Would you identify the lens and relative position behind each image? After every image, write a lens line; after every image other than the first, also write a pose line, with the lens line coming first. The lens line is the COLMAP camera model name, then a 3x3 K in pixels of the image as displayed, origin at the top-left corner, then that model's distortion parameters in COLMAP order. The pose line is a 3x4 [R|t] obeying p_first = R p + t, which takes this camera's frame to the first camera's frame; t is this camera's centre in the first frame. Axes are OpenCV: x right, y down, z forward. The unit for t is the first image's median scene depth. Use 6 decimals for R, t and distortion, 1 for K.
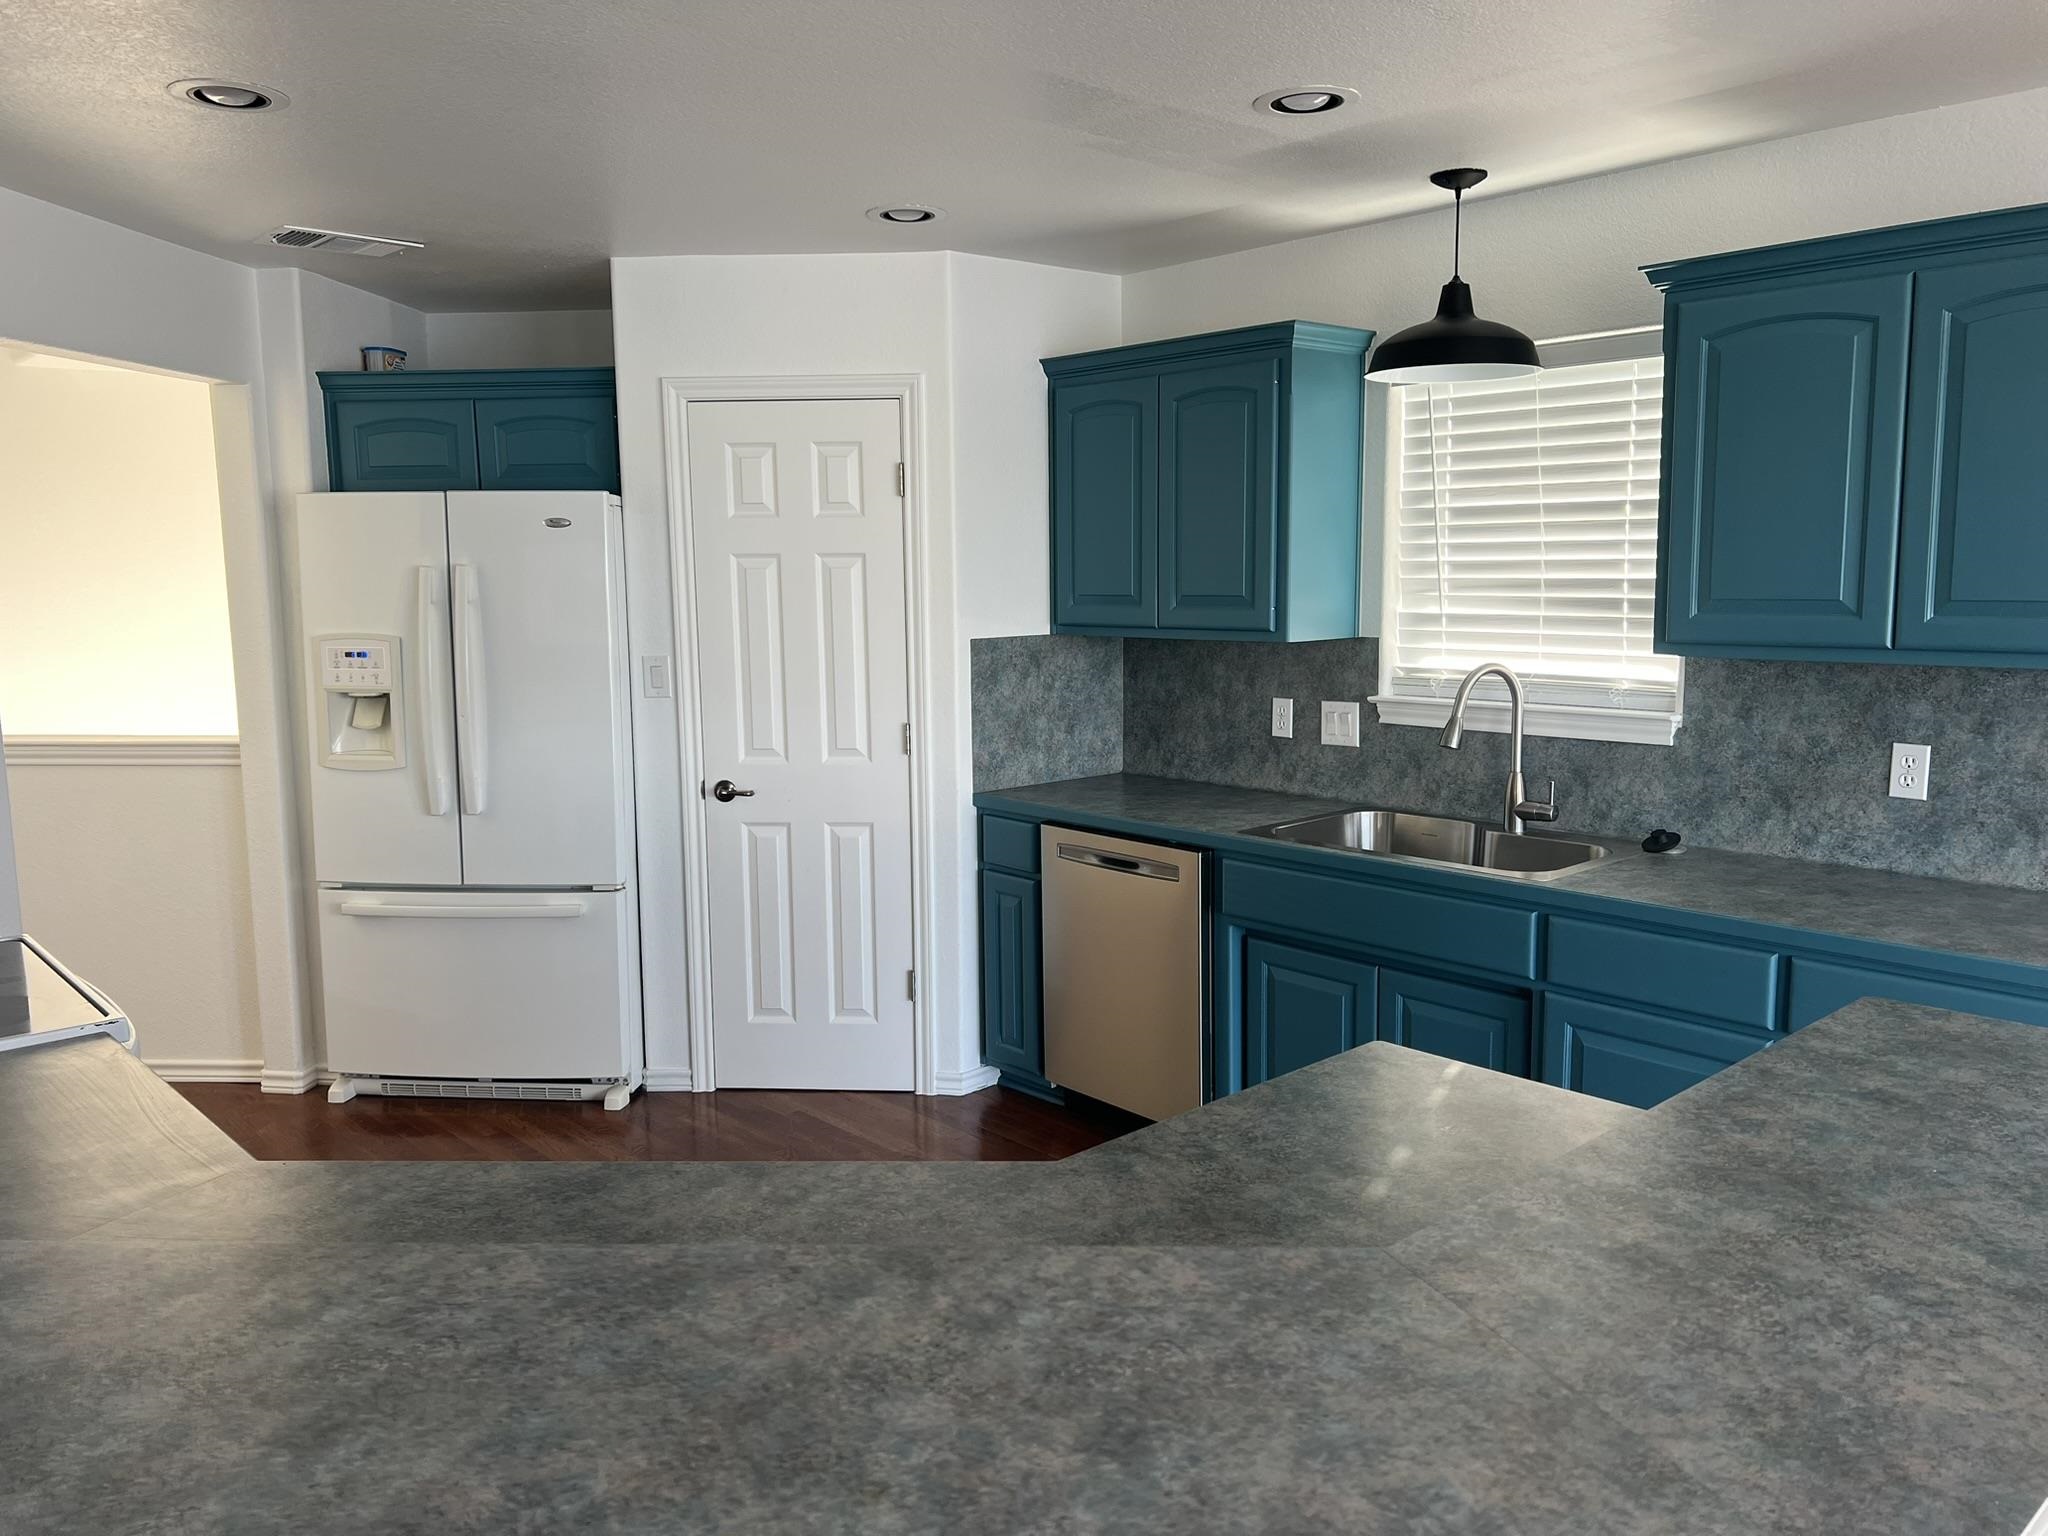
lens RADIAL K [[1529.3, 0, 1006.4], [0, 1529.3, 767.9], [0, 0, 1]] dist [0.049843, -0.049717]
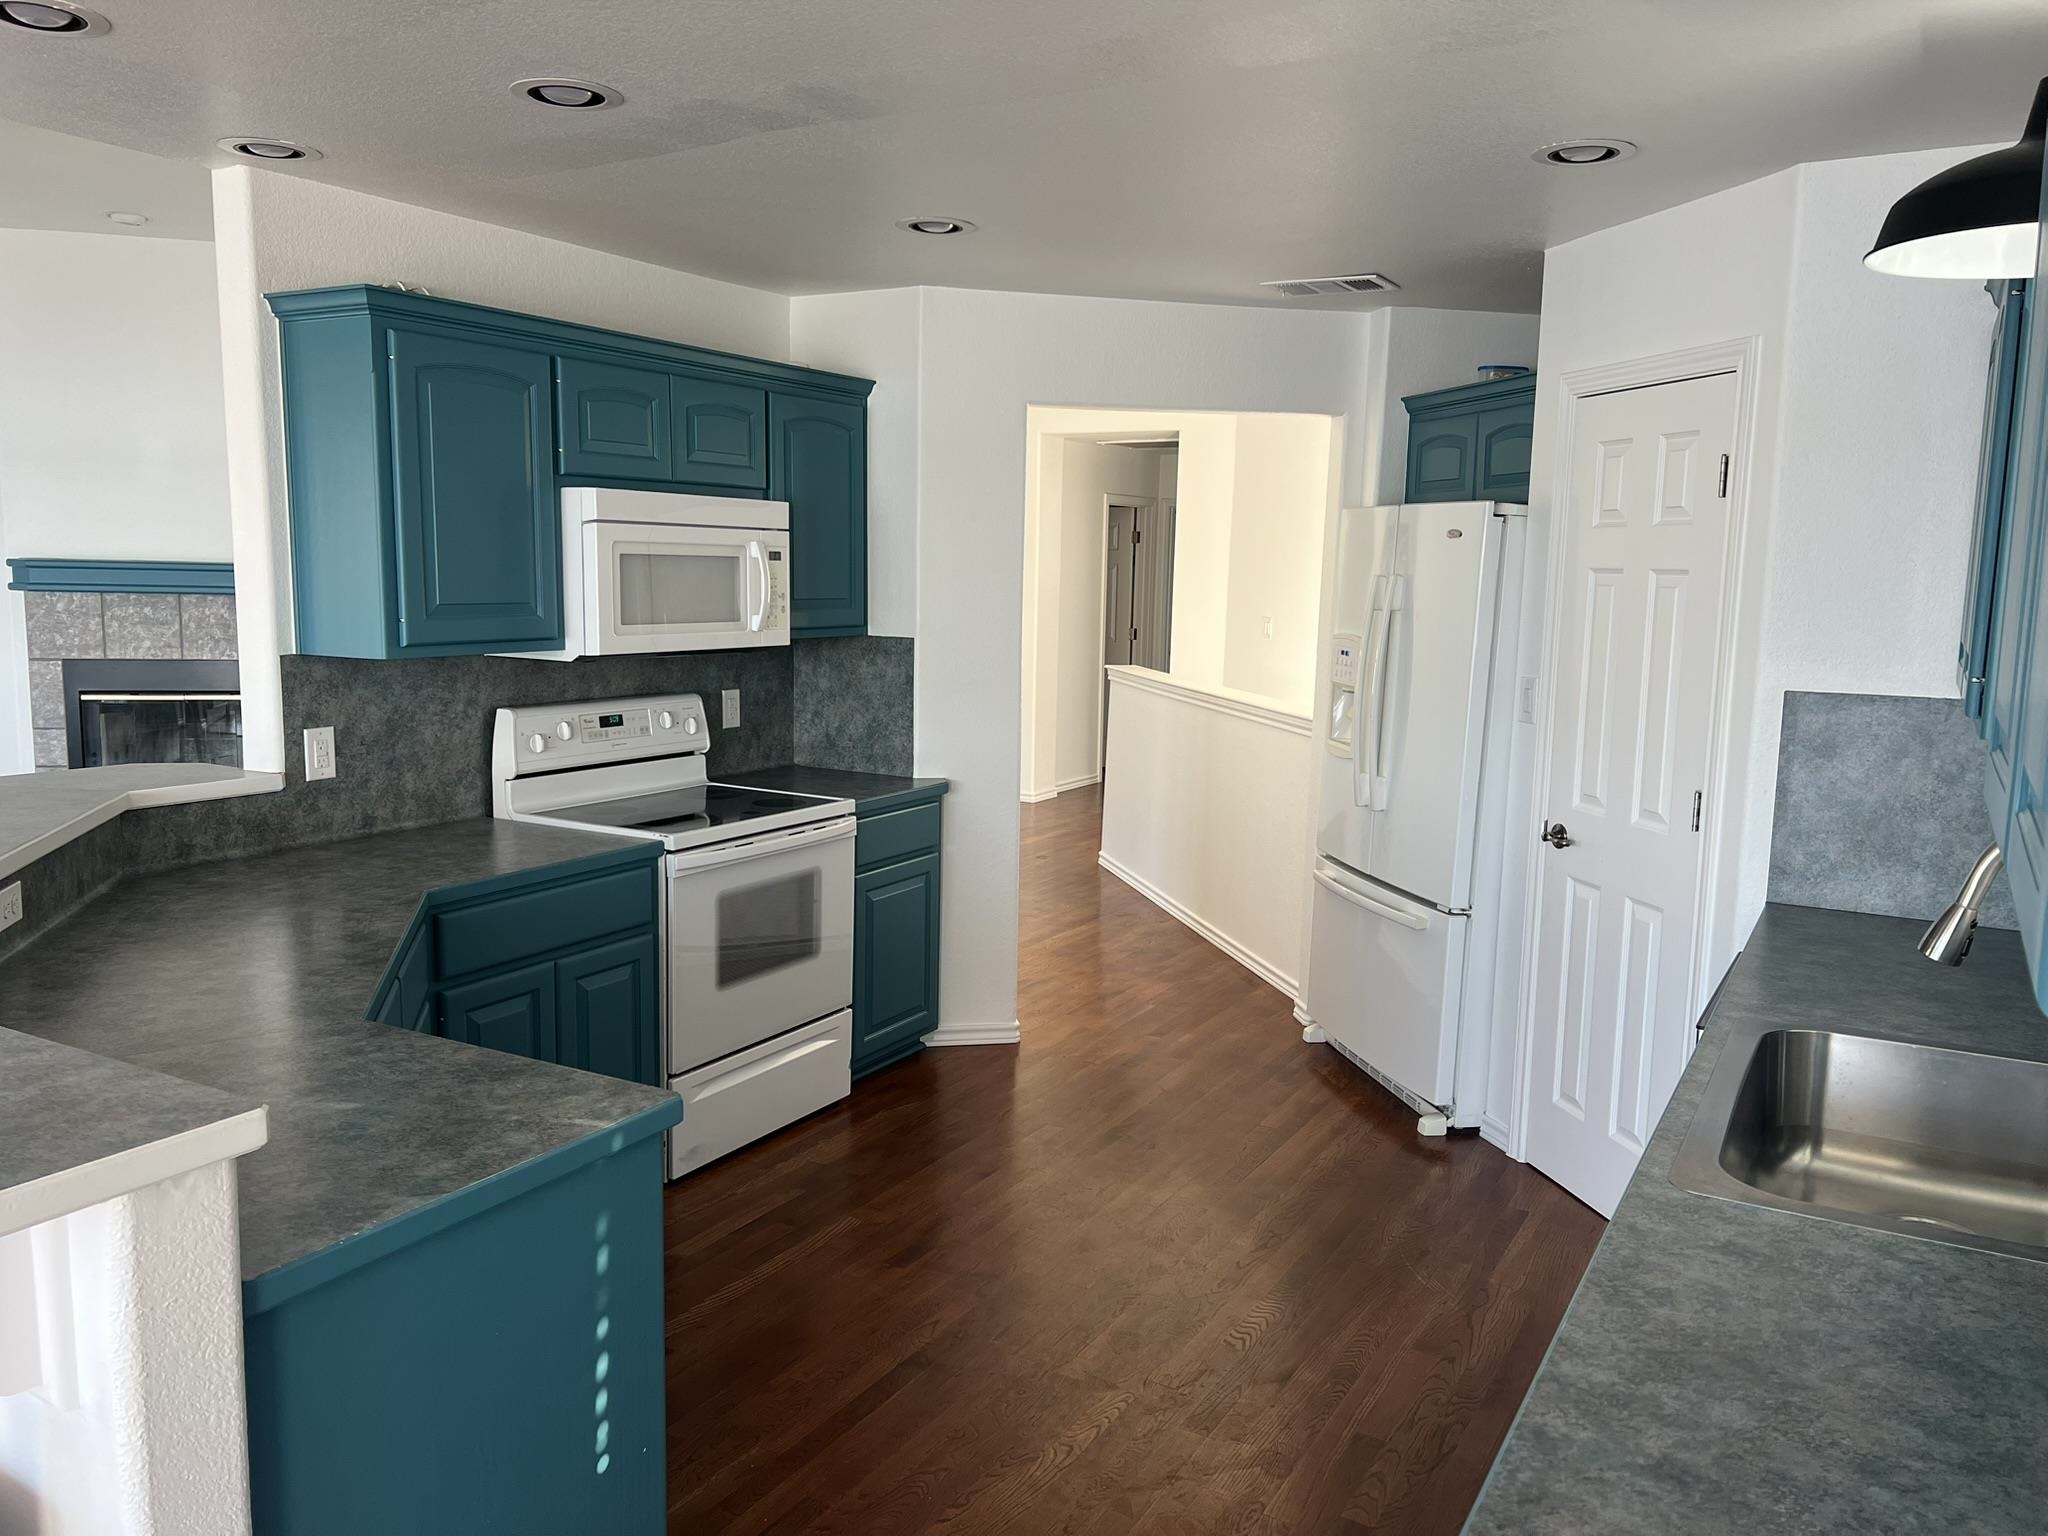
lens RADIAL K [[1529.3, 0, 1013.4], [0, 1529.3, 788.6], [0, 0, 1]] dist [0.049843, -0.049717]
pose [[0.298204, 0.156338, -0.941612, 0.561060], [-0.145749, 0.982385, 0.116950, -0.070821], [0.943309, 0.102364, 0.315737, 0.425380]]
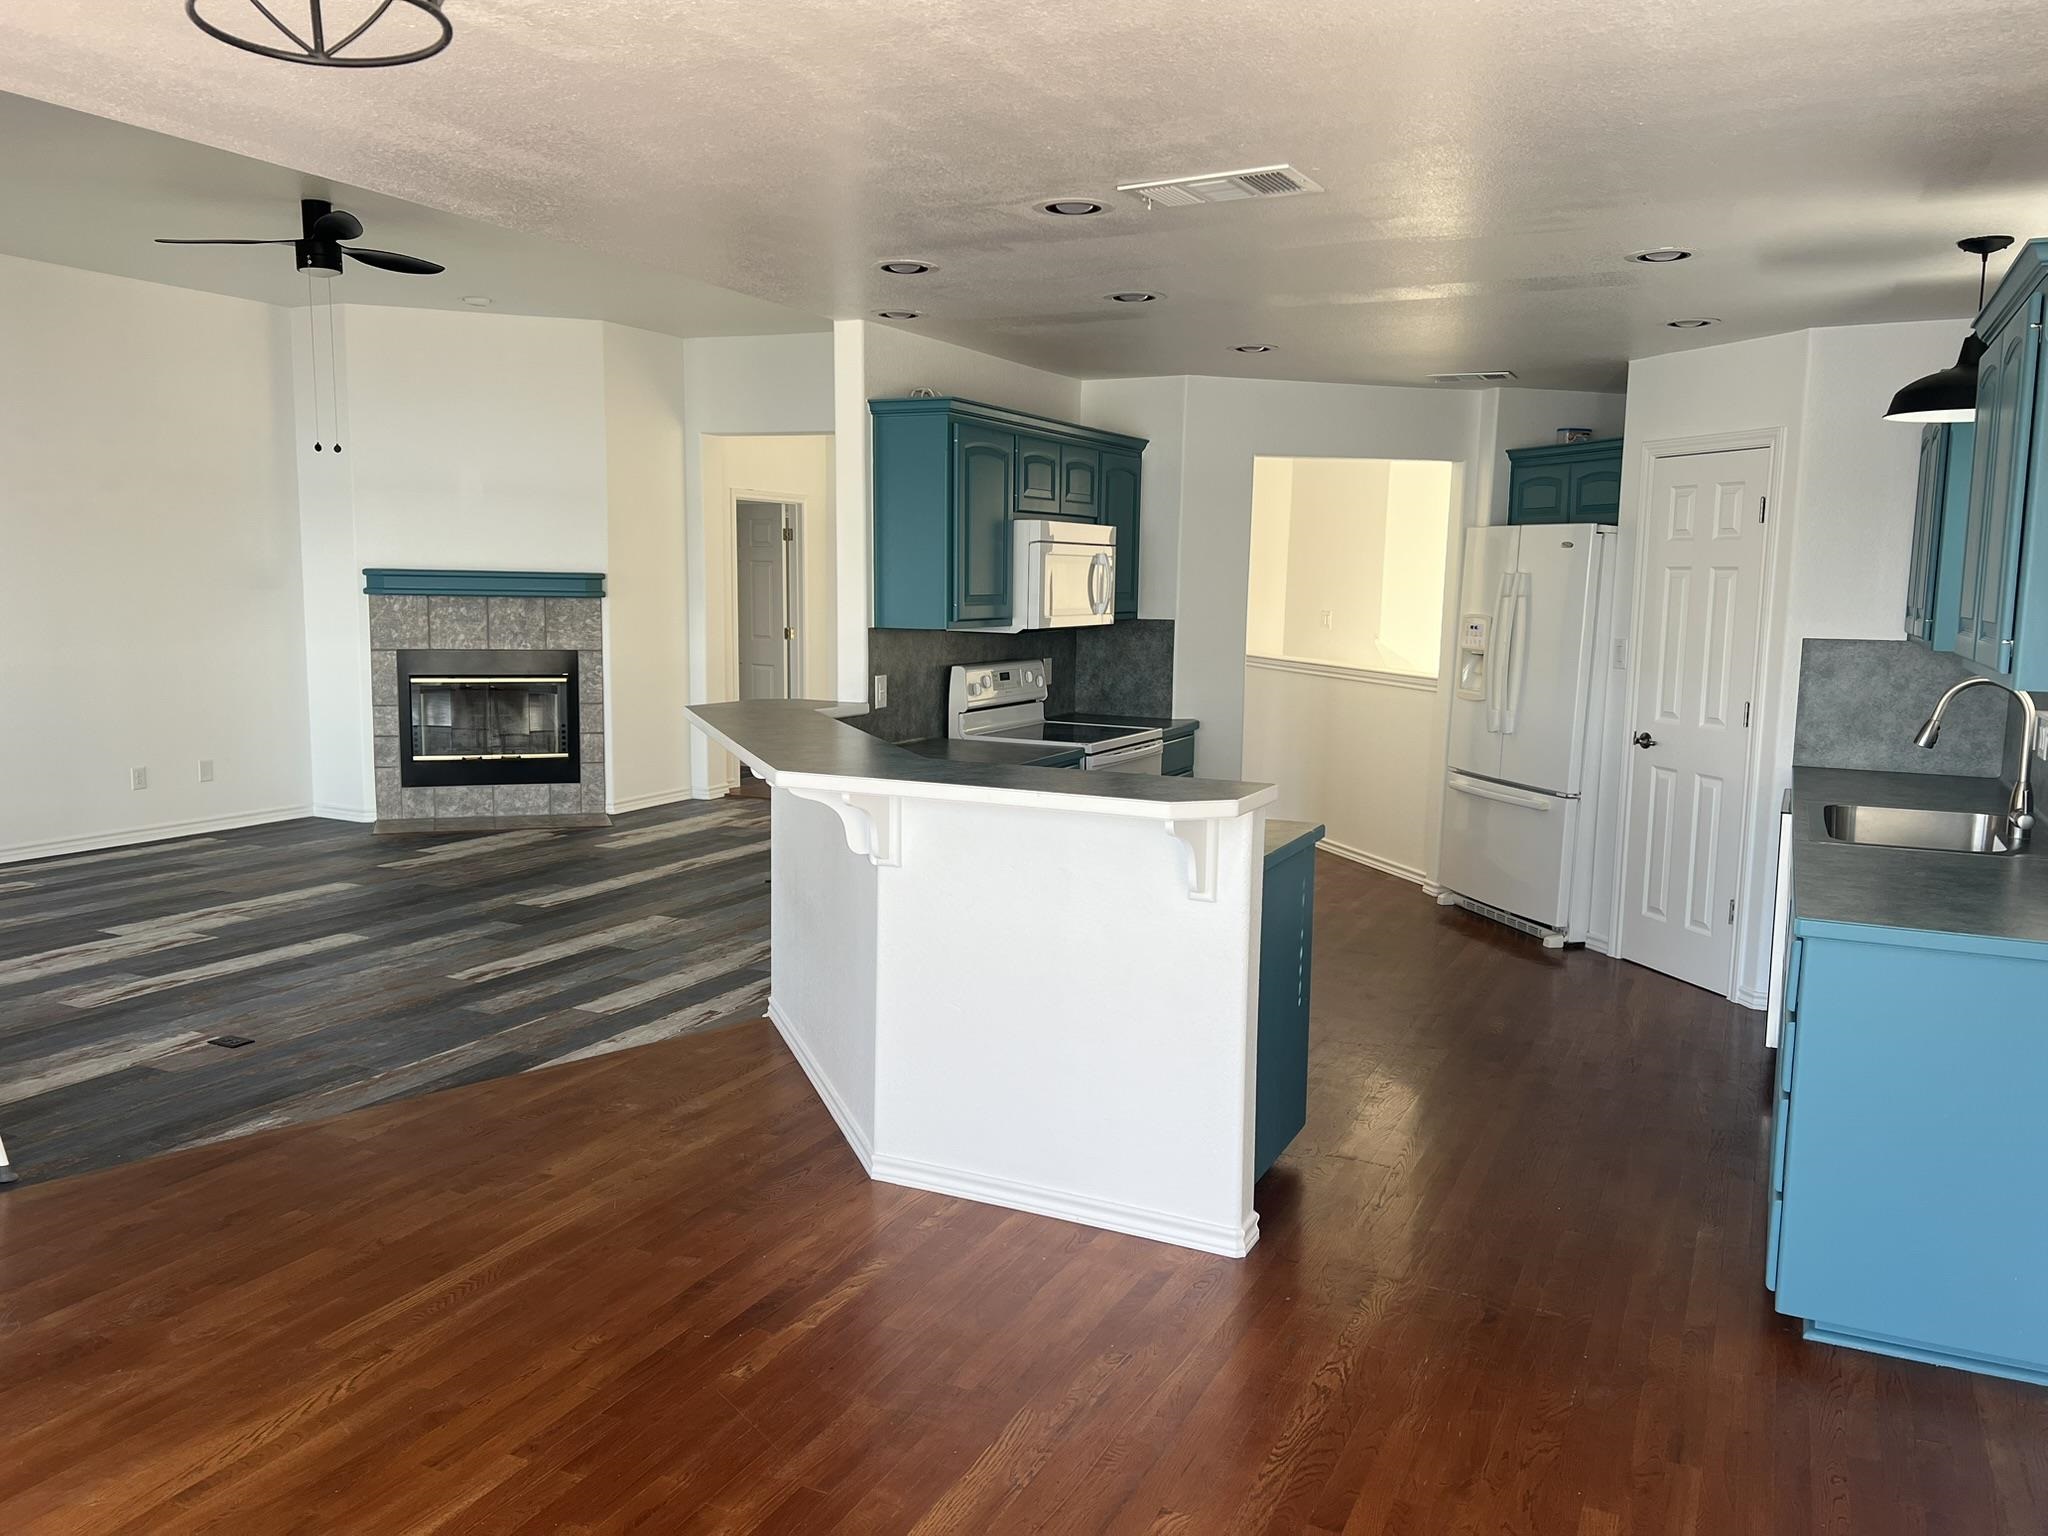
lens RADIAL K [[1529.3, 0, 1018.2], [0, 1529.3, 788.4], [0, 0, 1]] dist [0.049843, -0.049717]
pose [[0.364164, 0.146397, -0.919757, 0.893011], [-0.138587, 0.985091, 0.101925, -0.005553], [0.920966, 0.090349, 0.379024, -0.031815]]
